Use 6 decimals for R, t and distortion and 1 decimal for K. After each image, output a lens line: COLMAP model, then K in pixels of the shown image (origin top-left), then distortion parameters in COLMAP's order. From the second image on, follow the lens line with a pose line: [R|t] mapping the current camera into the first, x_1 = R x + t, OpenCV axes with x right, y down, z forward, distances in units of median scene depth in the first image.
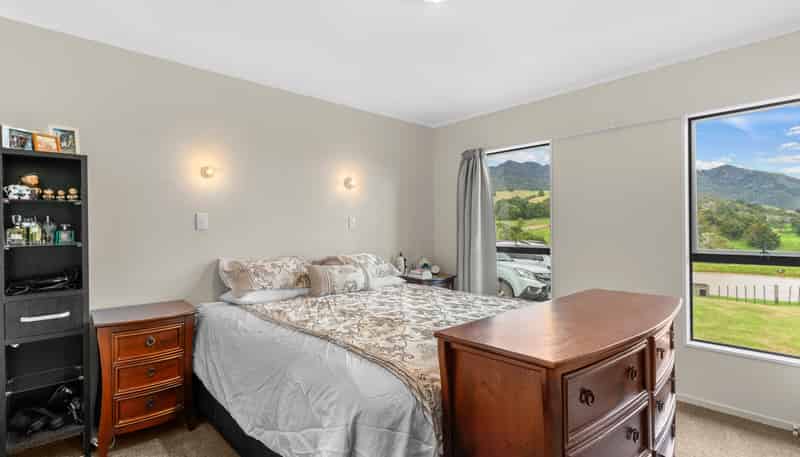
lens RADIAL K [[385.3, 0, 399.9], [0, 385.3, 227.3], [0, 0, 1]] dist [-0.001580, -0.000632]
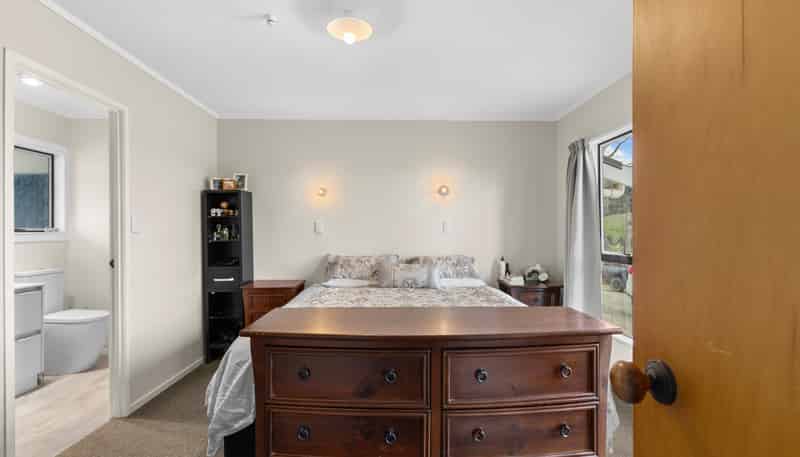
lens RADIAL K [[385.3, 0, 400.3], [0, 385.3, 230.7], [0, 0, 1]] dist [-0.001580, -0.000632]
pose [[0.744741, 0.001532, -0.667352, 0.659610], [-0.001106, 0.999999, 0.001061, -0.003095], [0.667353, -0.000052, 0.744742, 0.134993]]
